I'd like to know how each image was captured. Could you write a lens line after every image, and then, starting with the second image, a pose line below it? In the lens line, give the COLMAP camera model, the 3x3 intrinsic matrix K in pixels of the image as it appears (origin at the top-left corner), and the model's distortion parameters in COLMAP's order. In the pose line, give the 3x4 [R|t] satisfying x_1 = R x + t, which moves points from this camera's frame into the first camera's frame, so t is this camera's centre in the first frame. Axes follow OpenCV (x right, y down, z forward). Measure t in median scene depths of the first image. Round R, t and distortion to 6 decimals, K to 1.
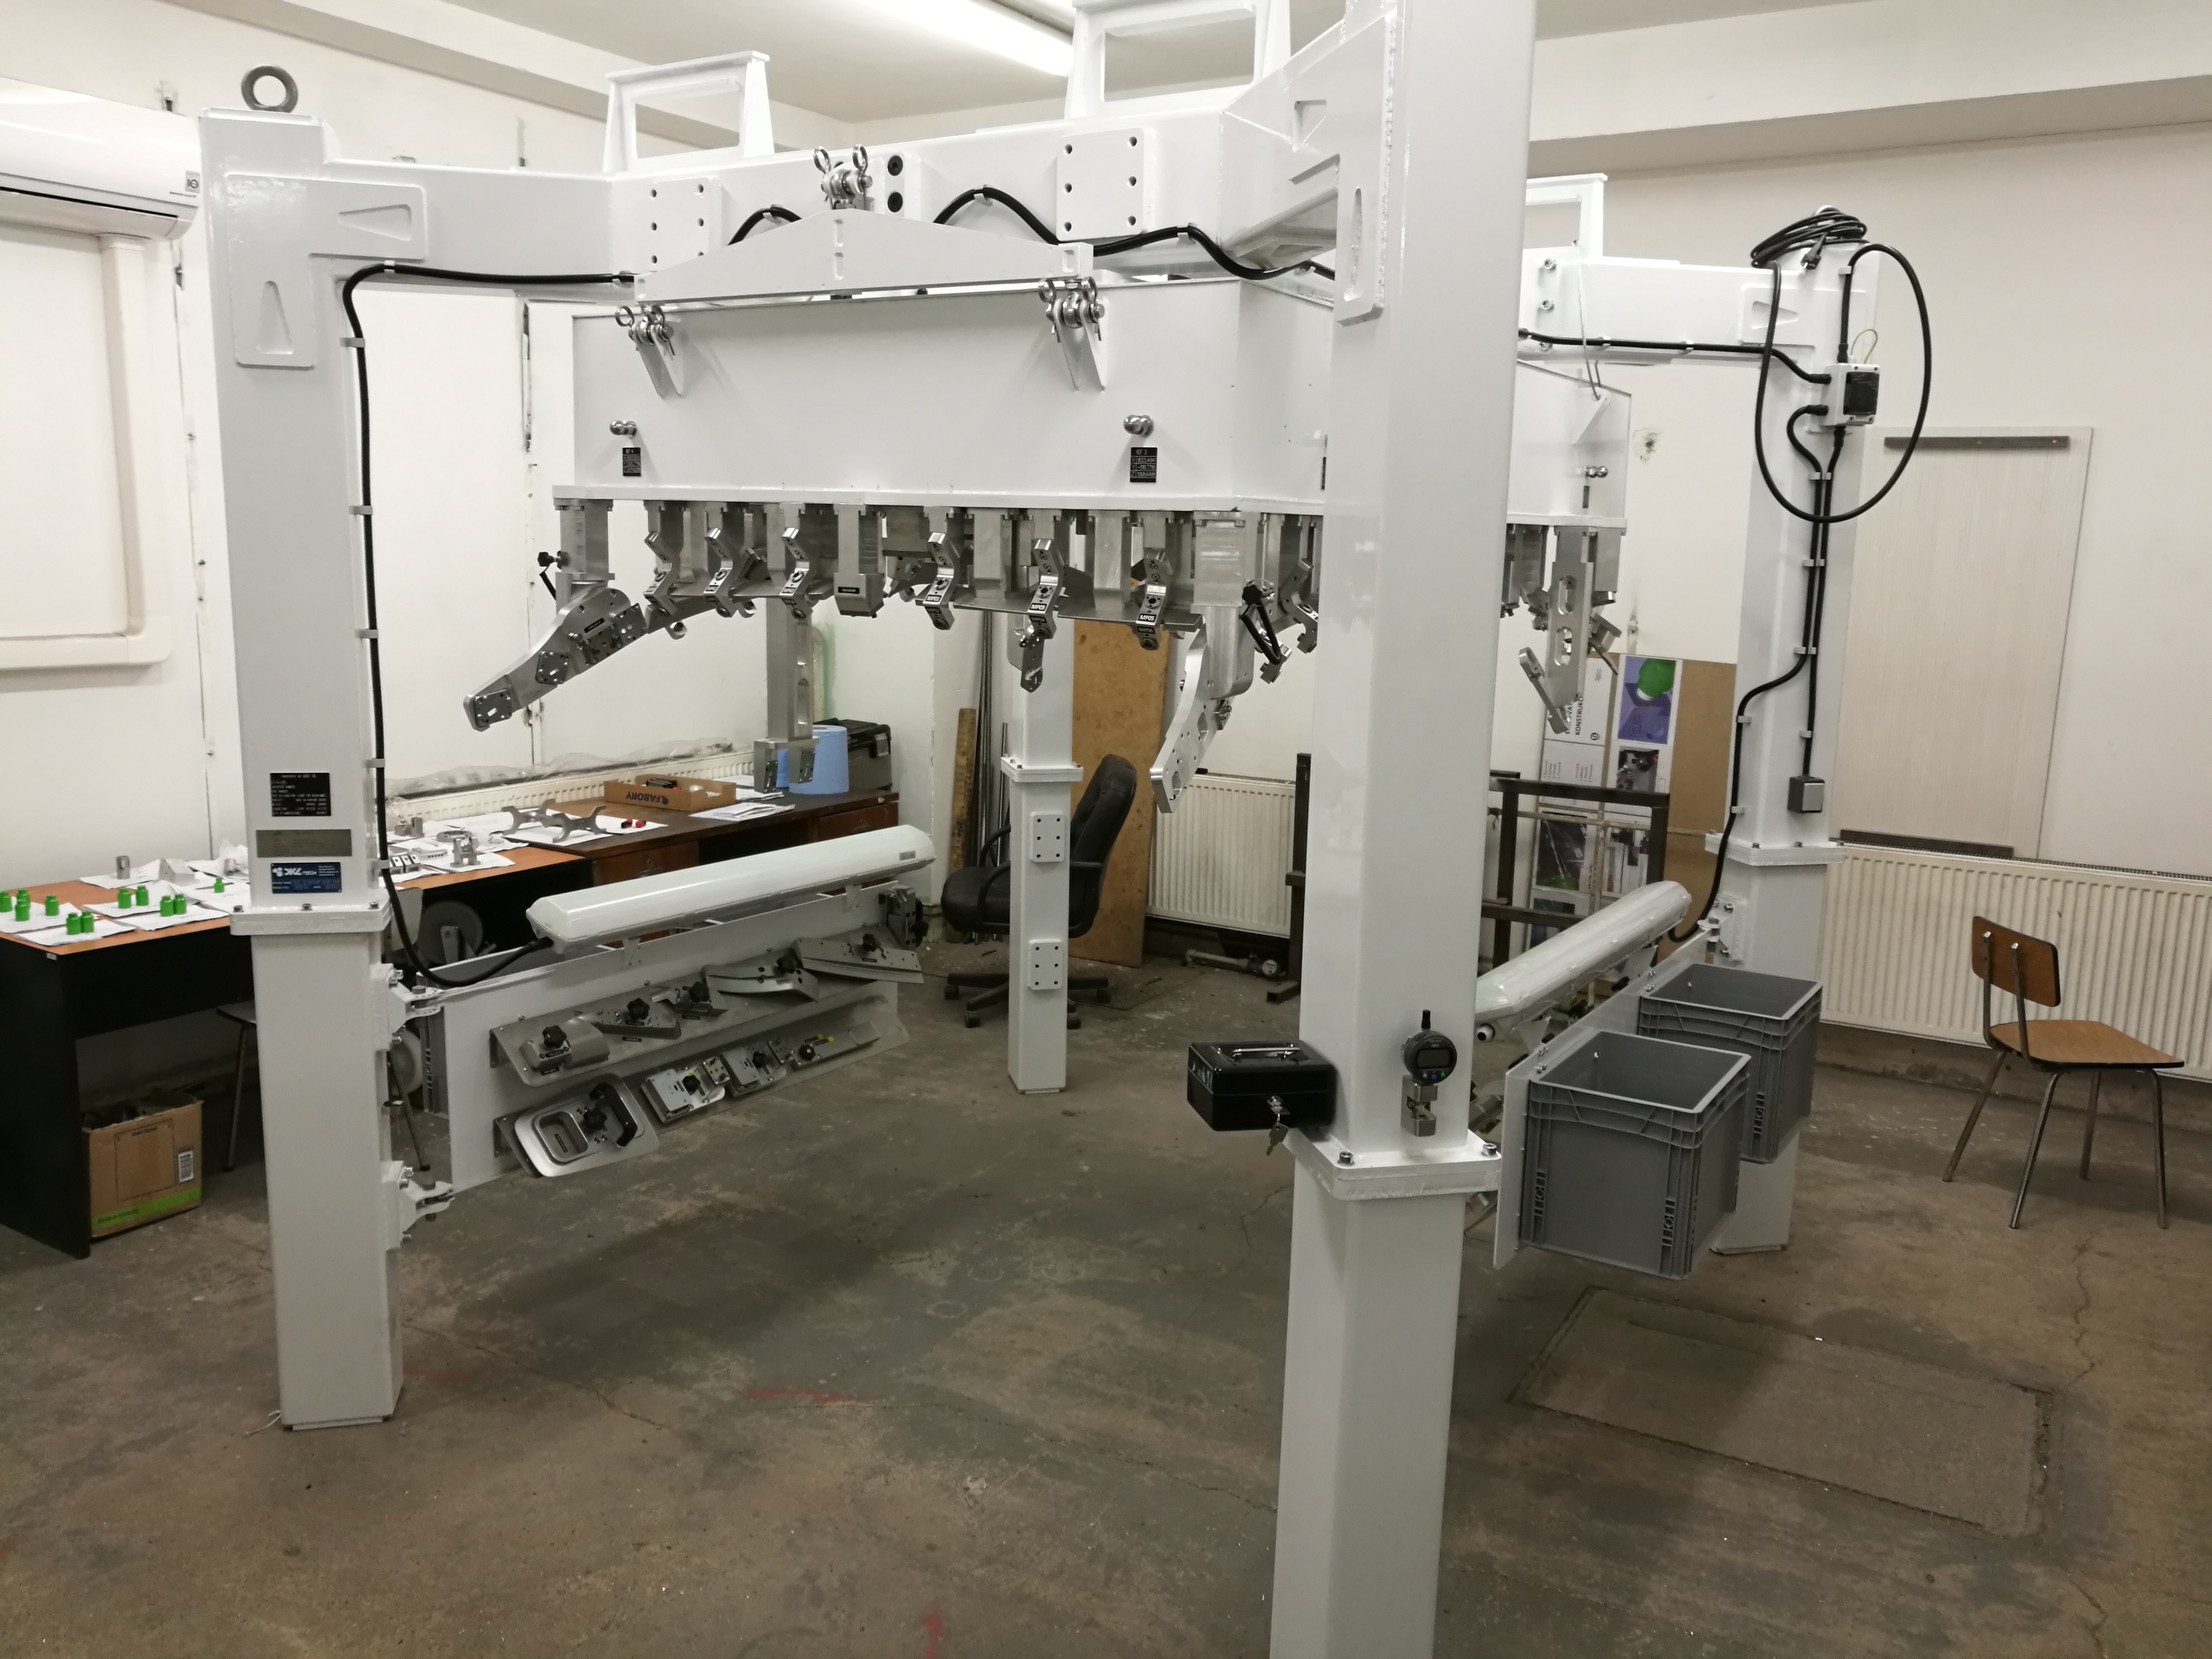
lens RADIAL K [[1720.0, 0, 1106.0], [0, 1720.0, 829.5], [0, 0, 1]] dist [0.004605, 0.003294]
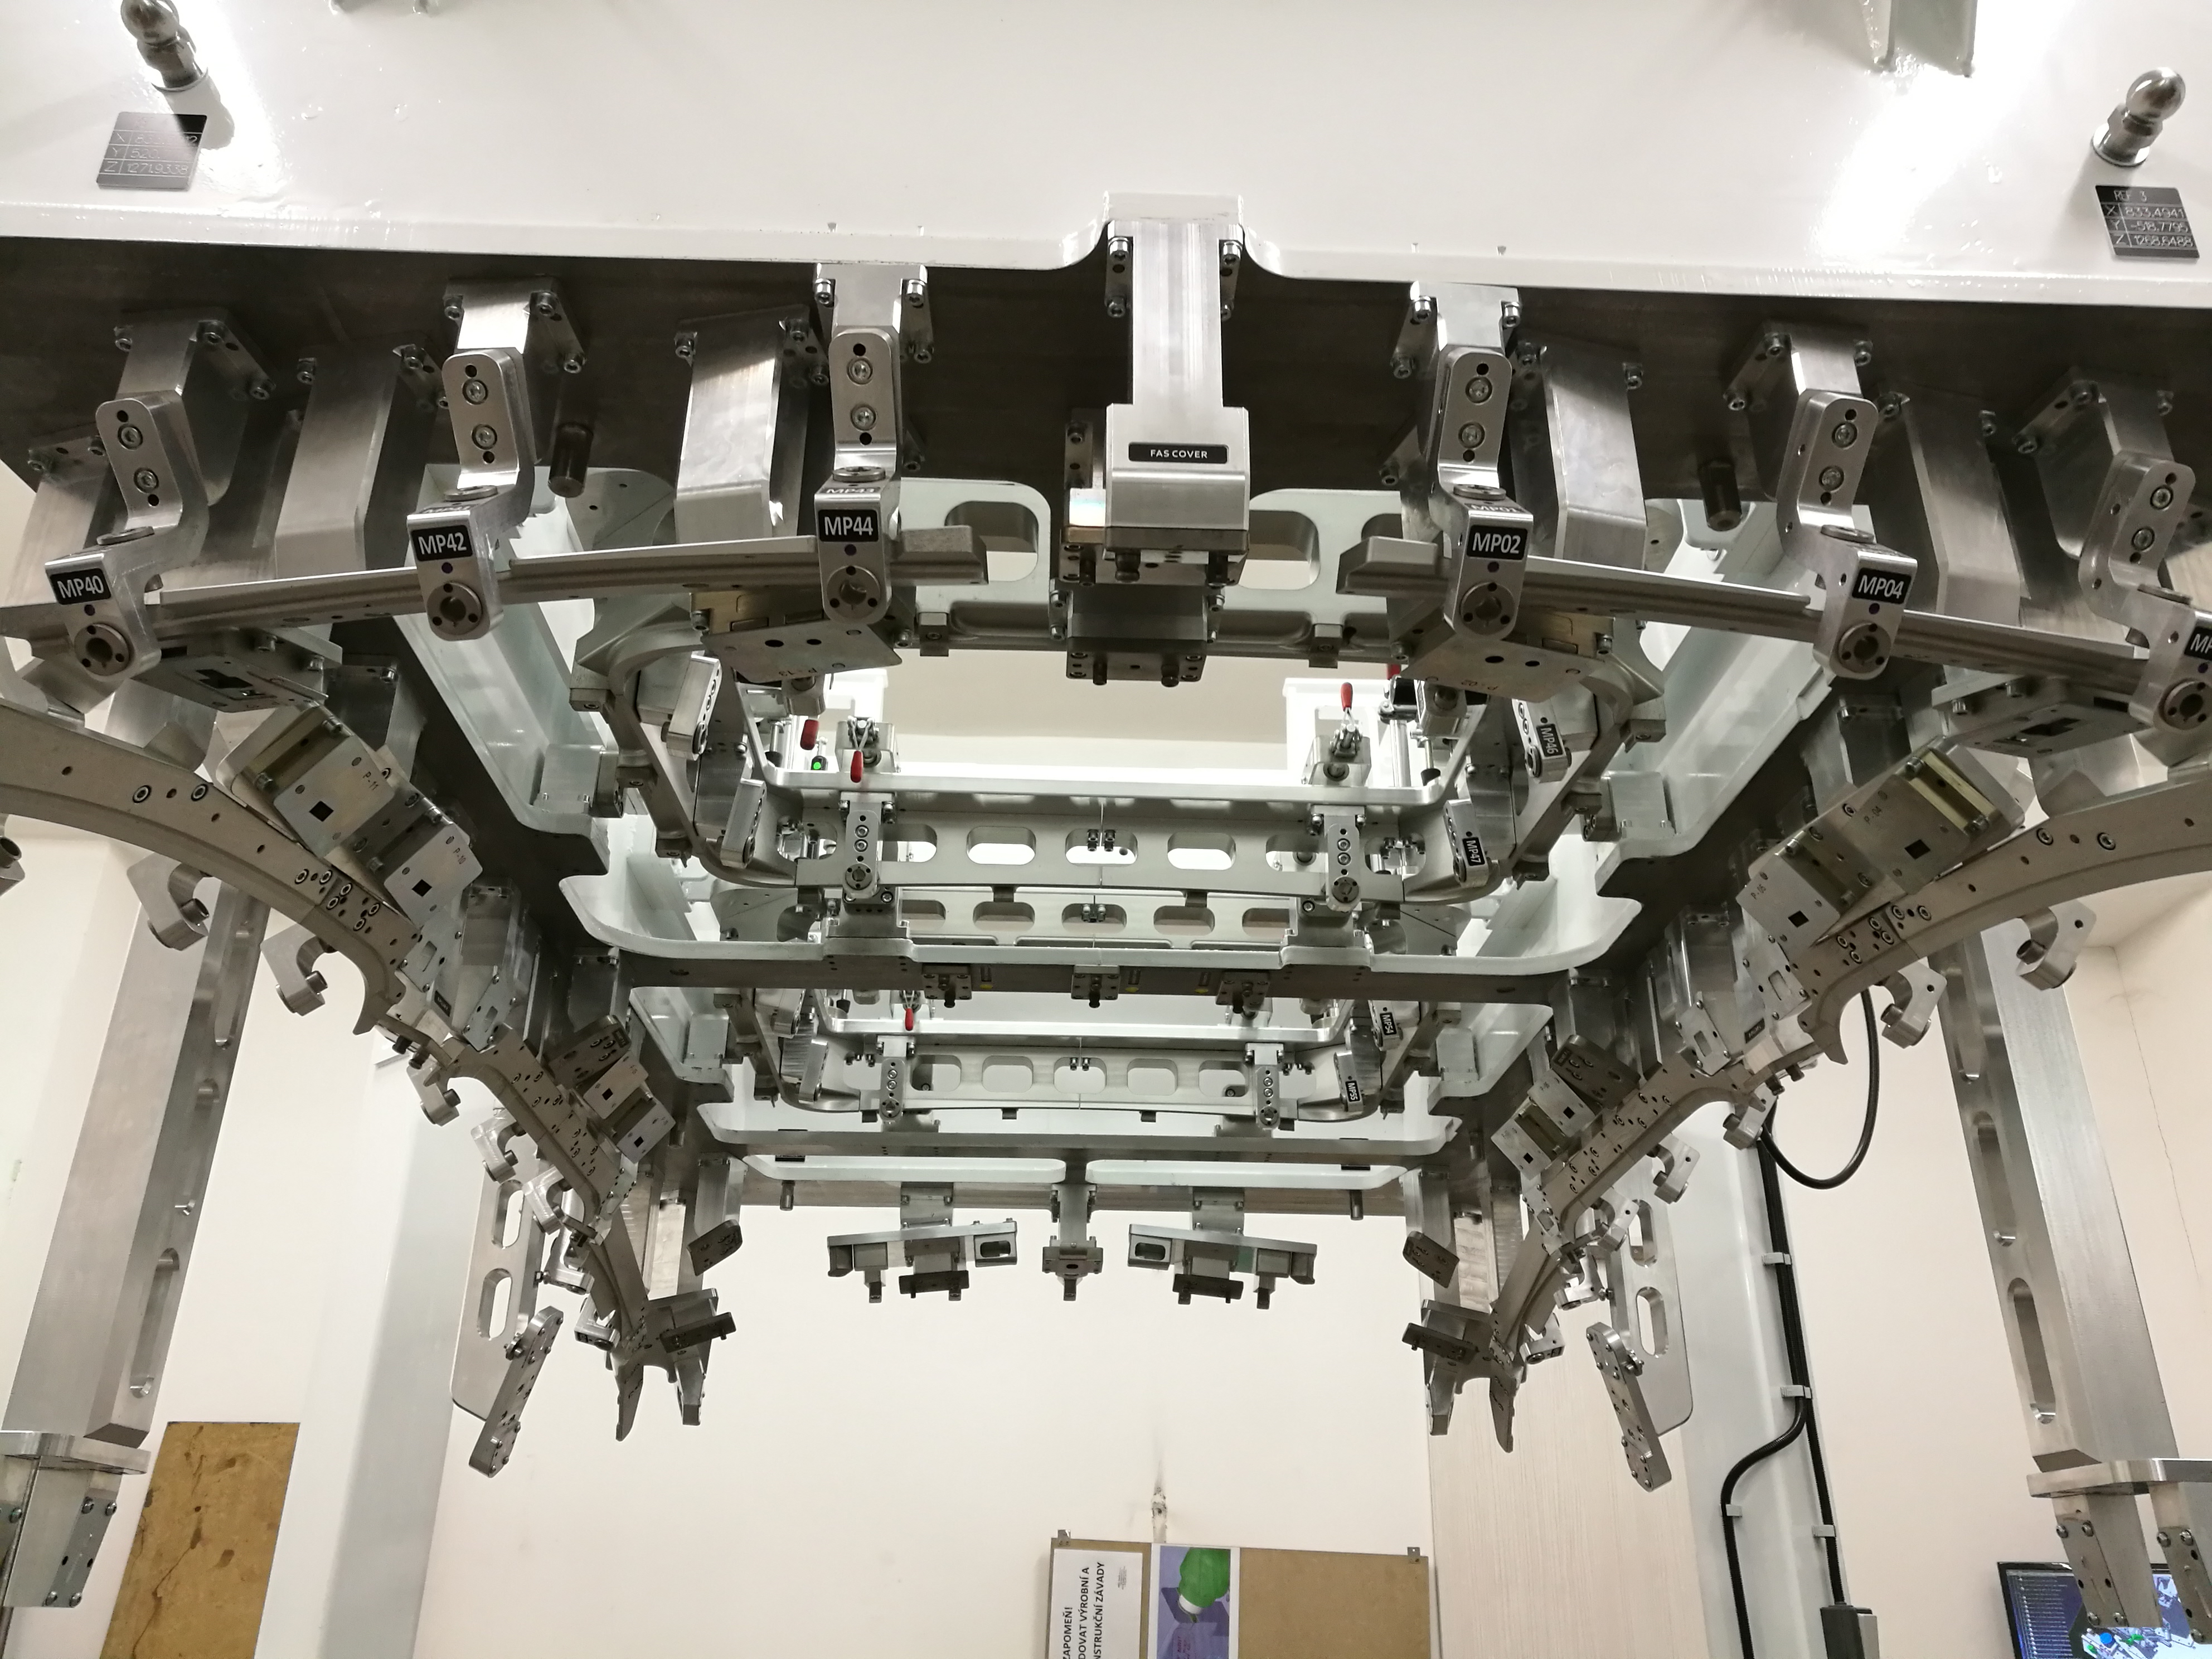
lens RADIAL K [[1720.0, 0, 1106.0], [0, 1720.0, 829.5], [0, 0, 1]] dist [0.004605, 0.003294]
pose [[0.840792, 0.214059, 0.497240, -0.130273], [0.102087, 0.839331, -0.533949, 0.027220], [-0.531645, 0.499702, 0.683850, 0.386801]]
